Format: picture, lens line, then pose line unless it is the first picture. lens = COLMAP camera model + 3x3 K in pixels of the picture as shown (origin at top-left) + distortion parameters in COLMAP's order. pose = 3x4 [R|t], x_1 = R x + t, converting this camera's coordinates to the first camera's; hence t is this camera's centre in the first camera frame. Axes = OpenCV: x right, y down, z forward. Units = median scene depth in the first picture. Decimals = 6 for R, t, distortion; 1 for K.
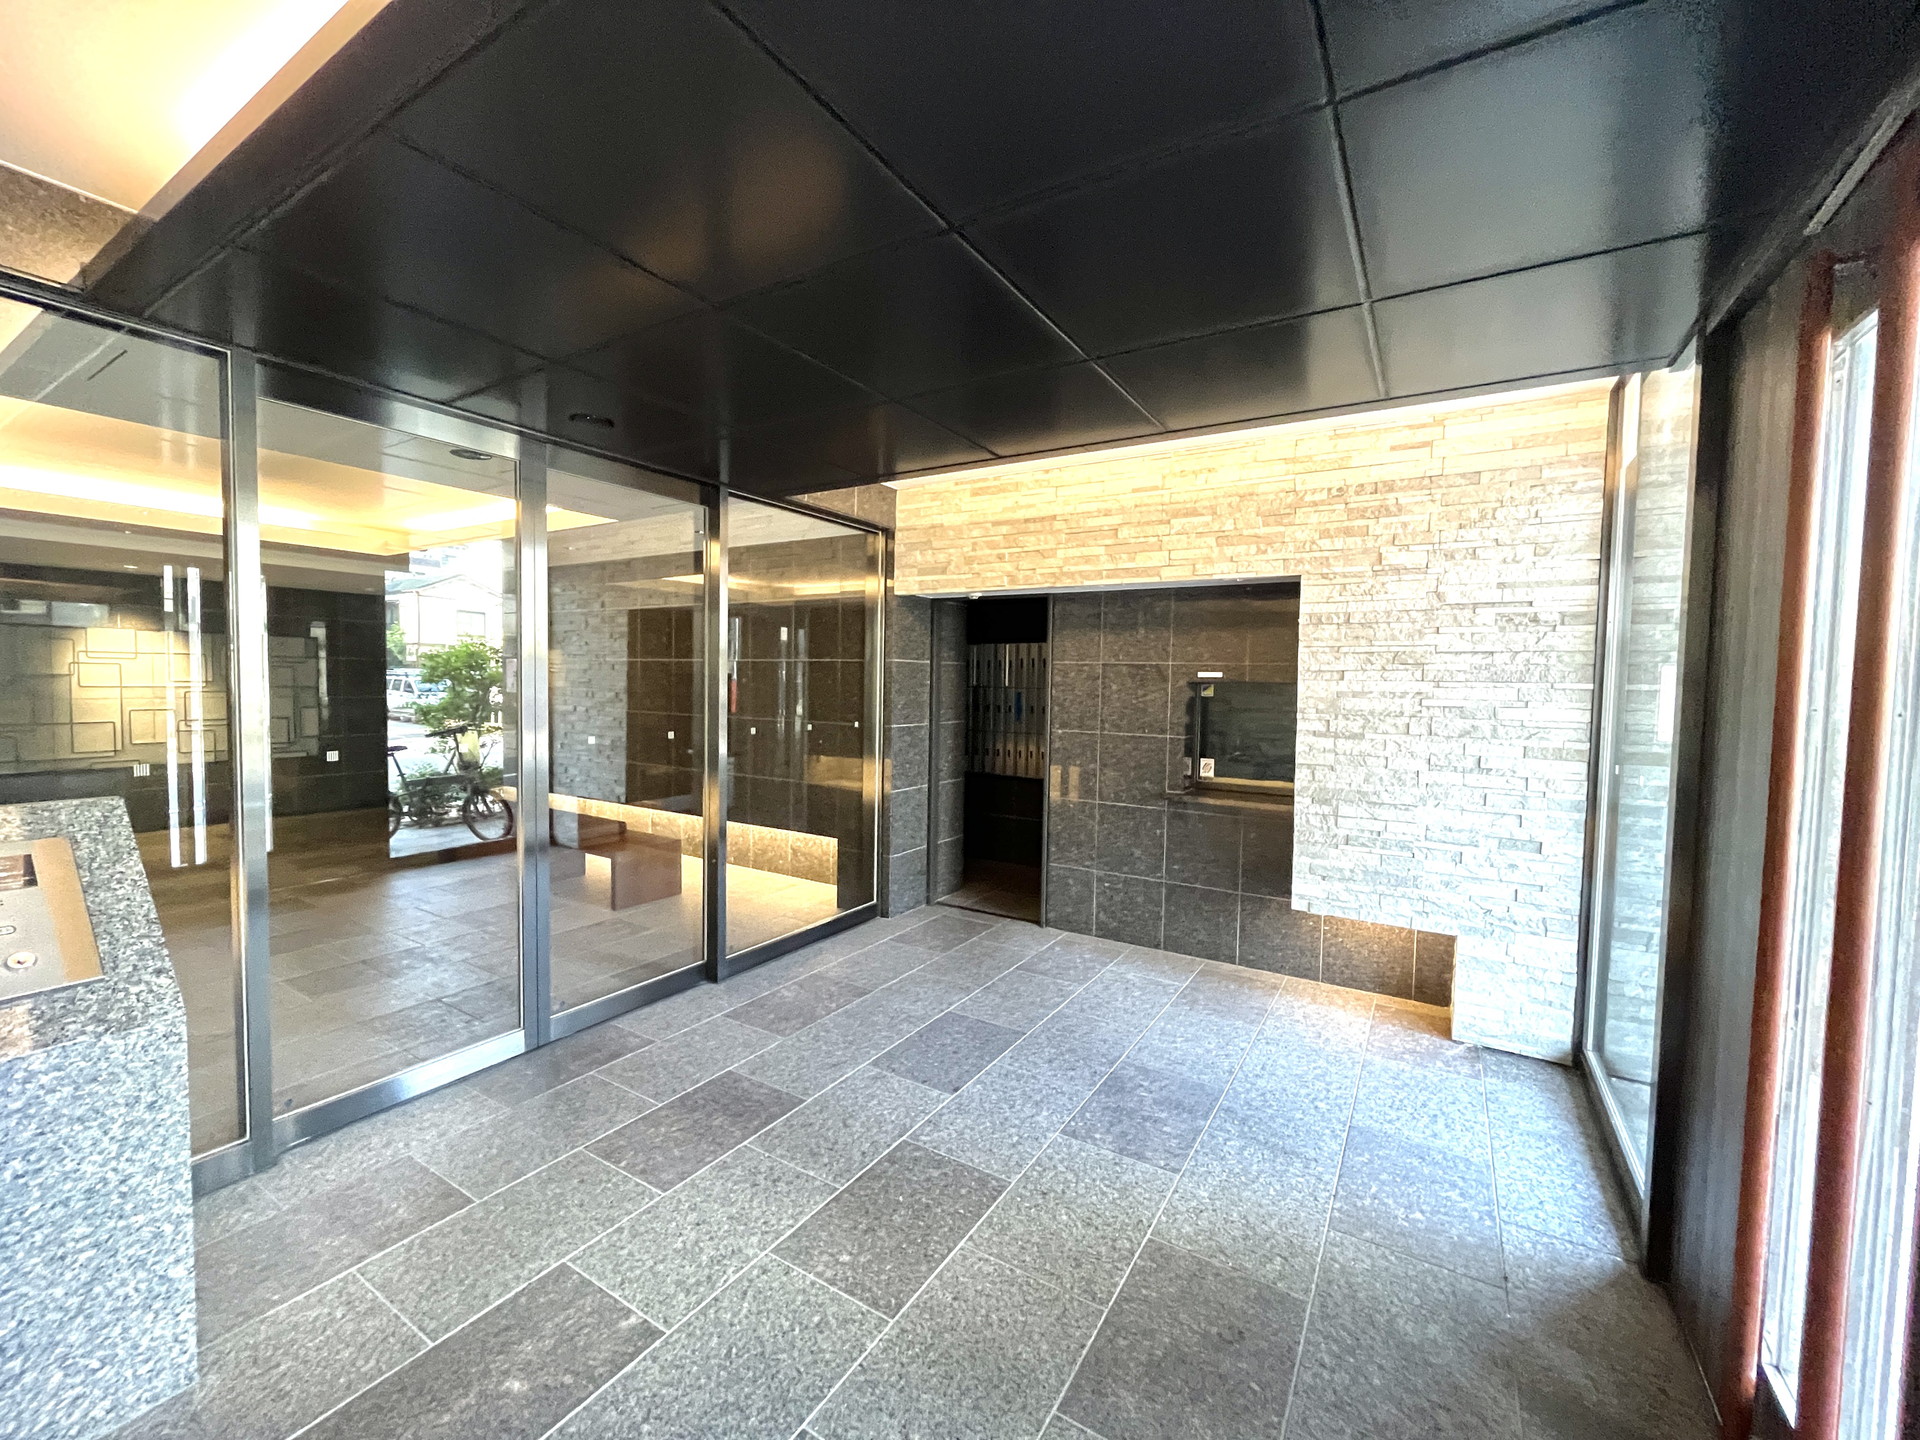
lens RADIAL K [[778.0, 0, 959.9], [0, 778.0, 717.9], [0, 0, 1]] dist [-0.001312, 0.000006]
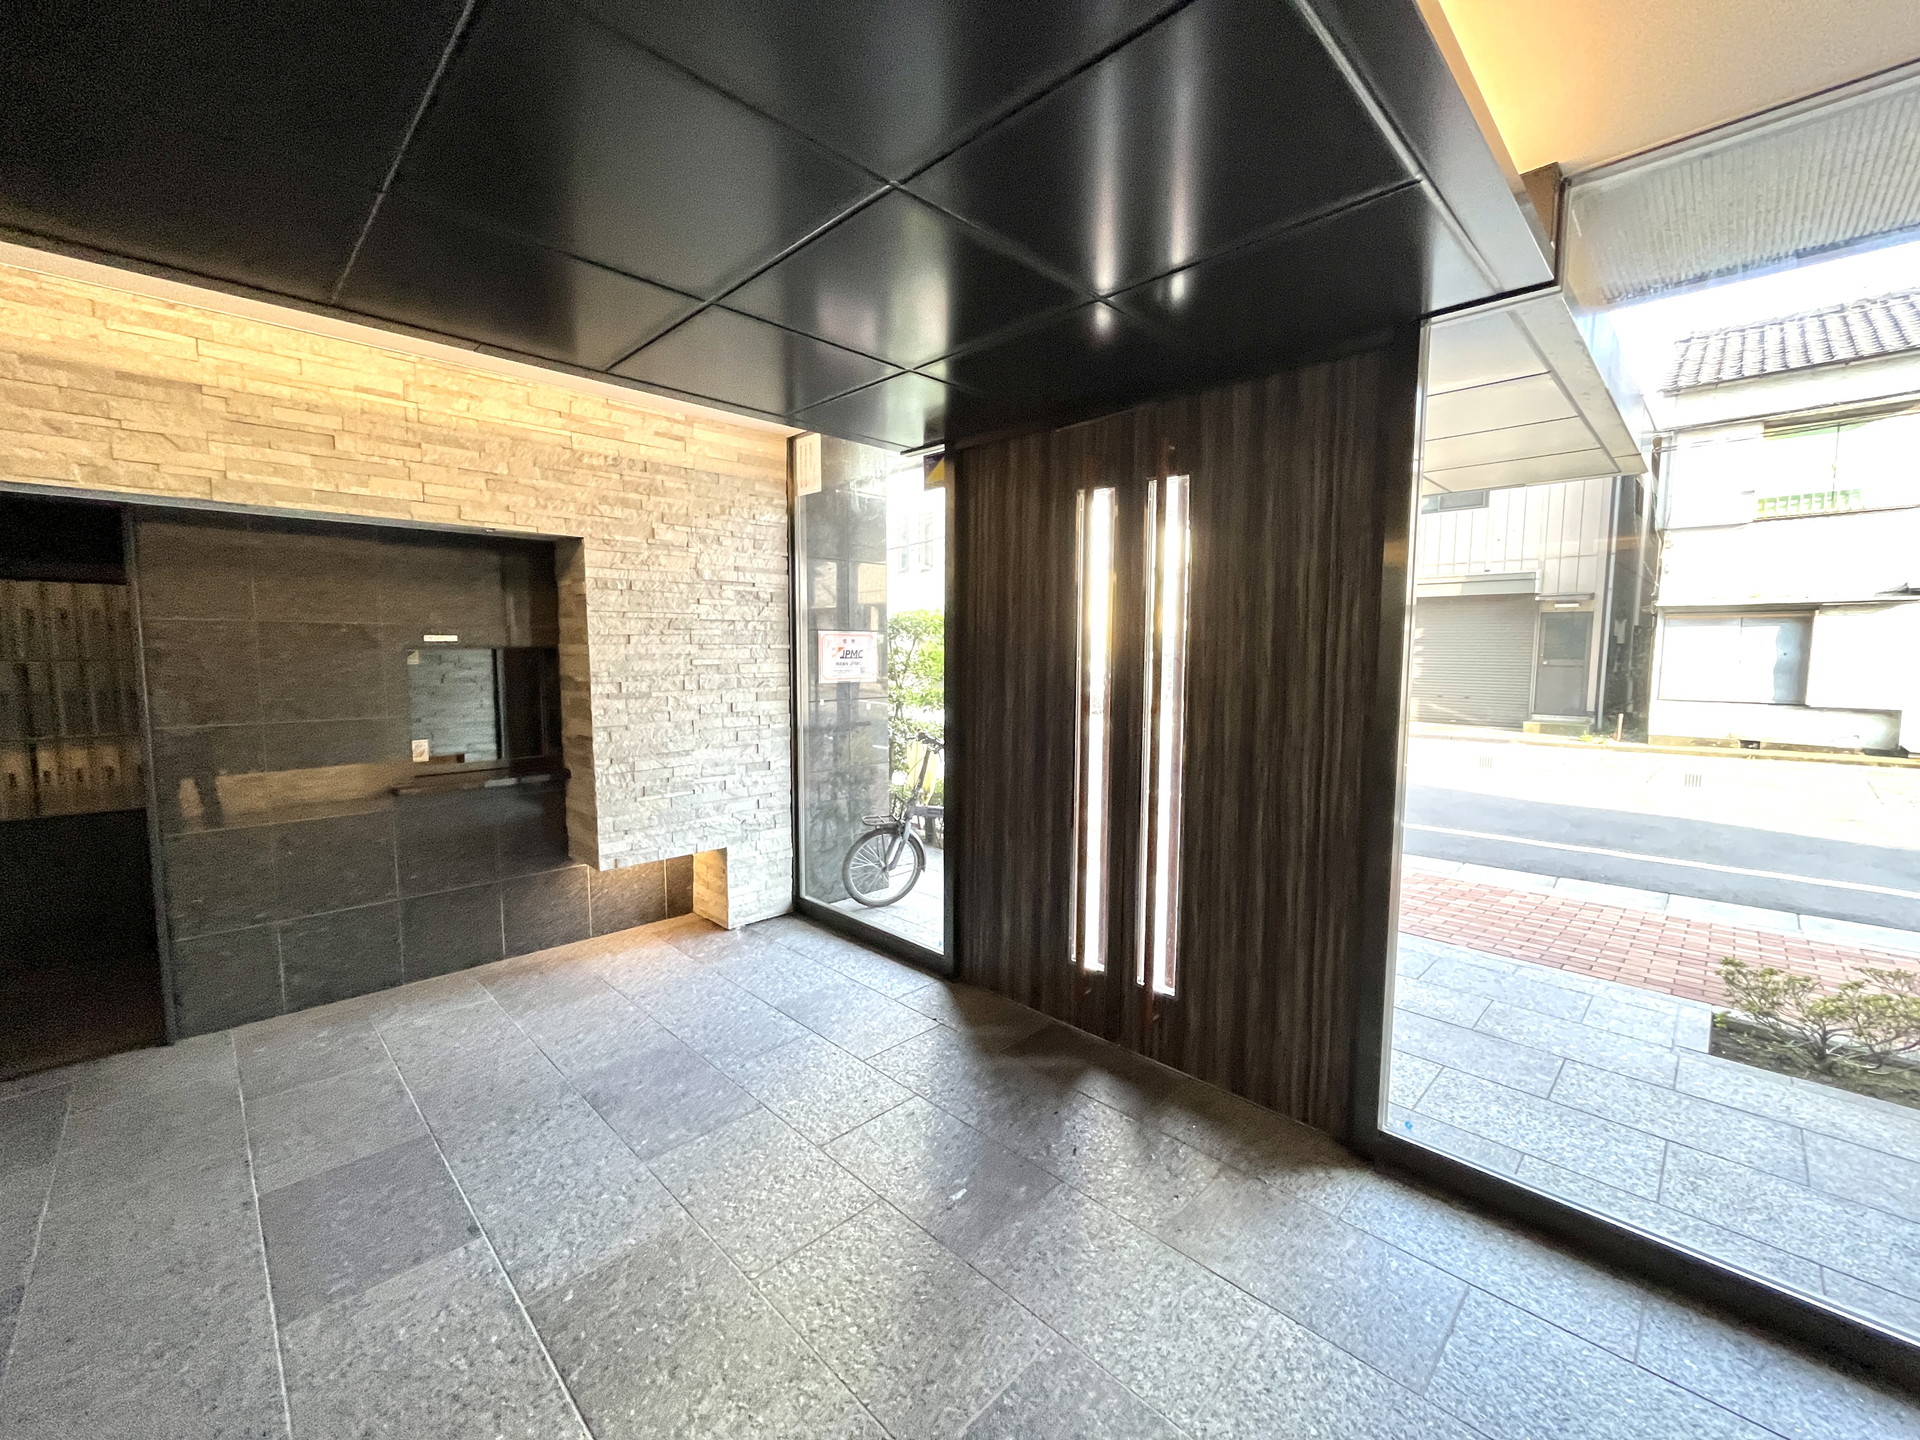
lens RADIAL K [[778.0, 0, 952.6], [0, 778.0, 717.2], [0, 0, 1]] dist [-0.001312, 0.000006]
pose [[0.238938, -0.103491, 0.965504, -0.440613], [0.049154, 0.994319, 0.094415, -0.027766], [-0.969790, 0.024899, 0.242667, 0.320291]]
